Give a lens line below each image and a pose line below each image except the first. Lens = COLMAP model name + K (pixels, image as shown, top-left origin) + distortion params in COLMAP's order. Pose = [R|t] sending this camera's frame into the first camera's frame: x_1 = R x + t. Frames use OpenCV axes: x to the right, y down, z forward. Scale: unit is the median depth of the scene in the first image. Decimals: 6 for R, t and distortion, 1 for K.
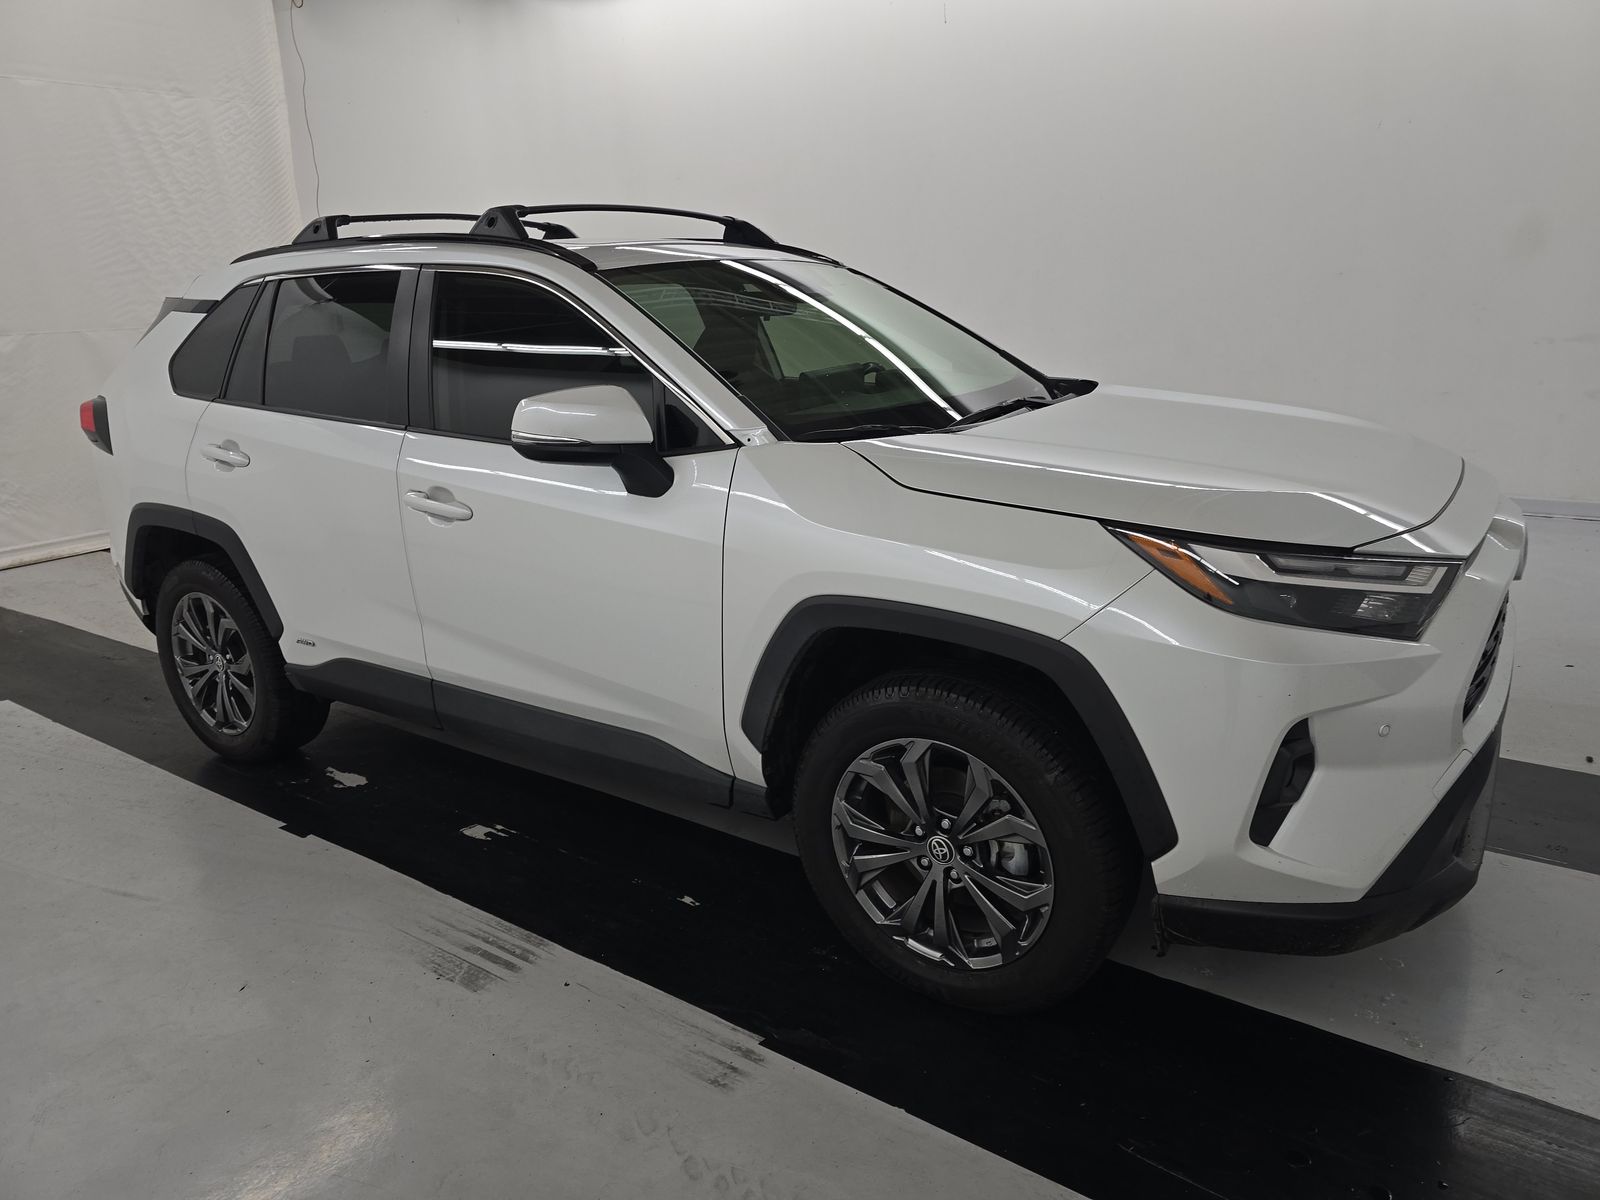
lens RADIAL K [[1076.9, 0, 800.0], [0, 1076.9, 600.0], [0, 0, 1]] dist [-0.009568, -0.001965]
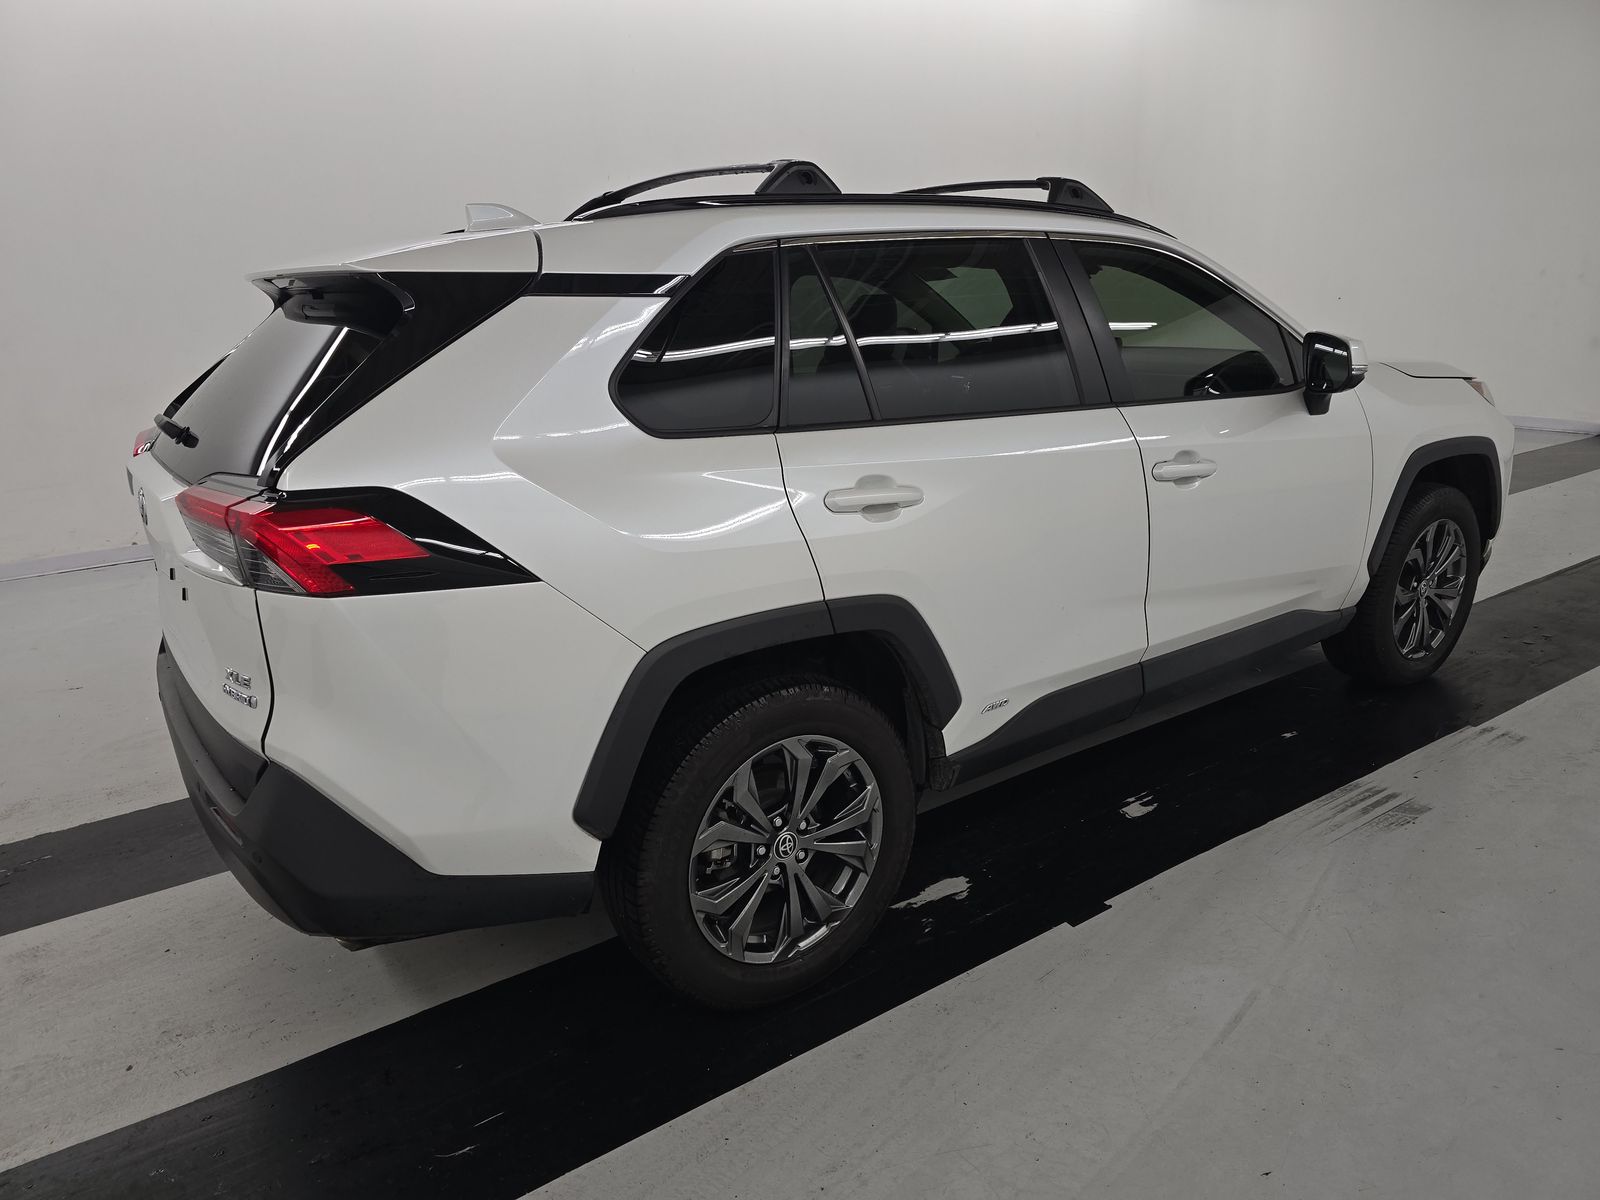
lens RADIAL K [[1076.9, 0, 800.0], [0, 1076.9, 600.0], [0, 0, 1]] dist [-0.009568, -0.001965]
pose [[0.379964, -0.242786, 0.892571, -1.385746], [0.291569, 0.947185, 0.133522, -0.208705], [-0.877847, 0.209513, 0.430685, 0.894533]]
